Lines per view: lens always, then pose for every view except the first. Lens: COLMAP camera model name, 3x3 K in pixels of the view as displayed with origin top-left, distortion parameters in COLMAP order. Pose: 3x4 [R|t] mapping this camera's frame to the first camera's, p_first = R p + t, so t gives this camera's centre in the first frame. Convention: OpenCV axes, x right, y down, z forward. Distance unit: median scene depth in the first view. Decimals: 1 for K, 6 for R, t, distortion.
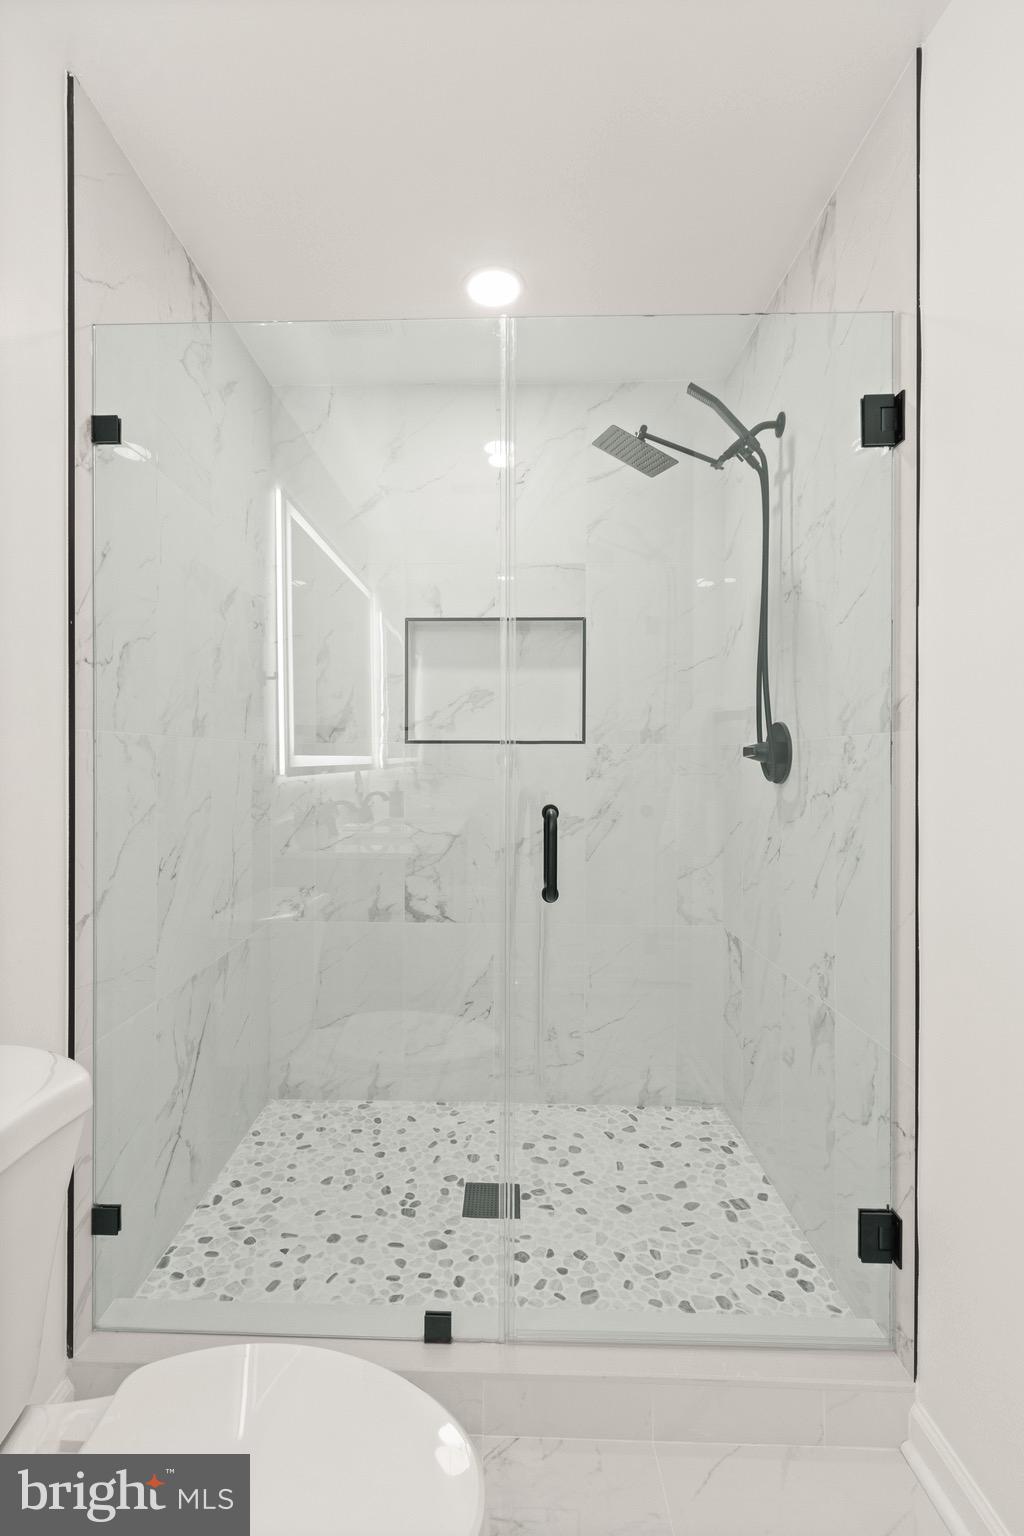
lens RADIAL K [[709.7, 0, 484.7], [0, 709.7, 756.8], [0, 0, 1]] dist [0.003239, -0.000801]
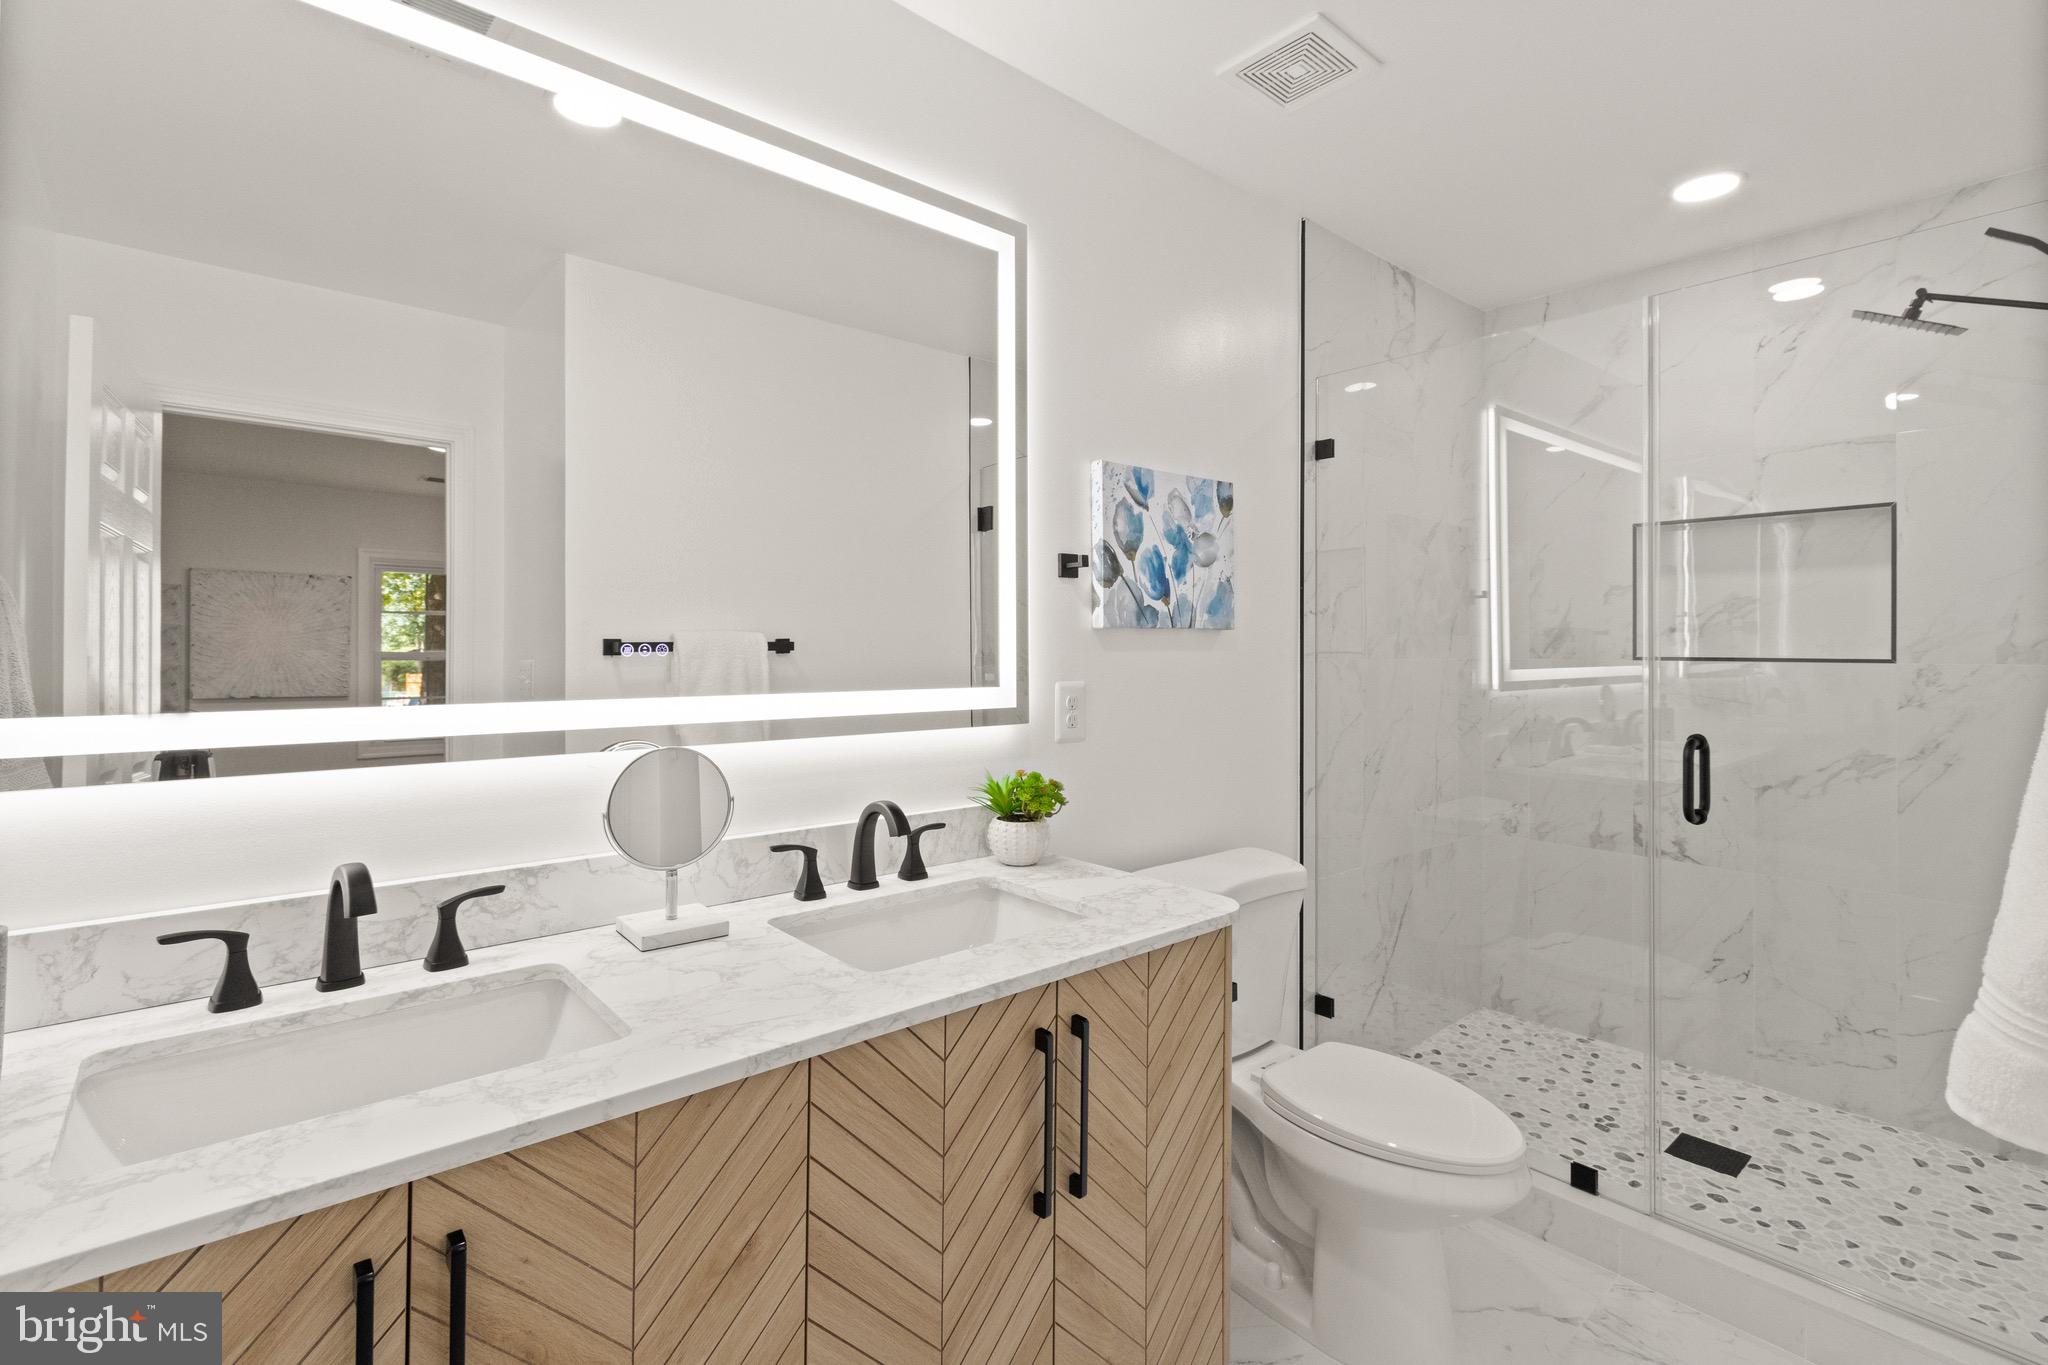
lens RADIAL K [[946.2, 0, 1023.9], [0, 946.2, 652.0], [0, 0, 1]] dist [0.003239, -0.000801]
pose [[0.672624, 0.004426, -0.739971, 0.267971], [0.000553, 0.999979, 0.006484, -0.038136], [0.739984, -0.004770, 0.672607, -0.413885]]
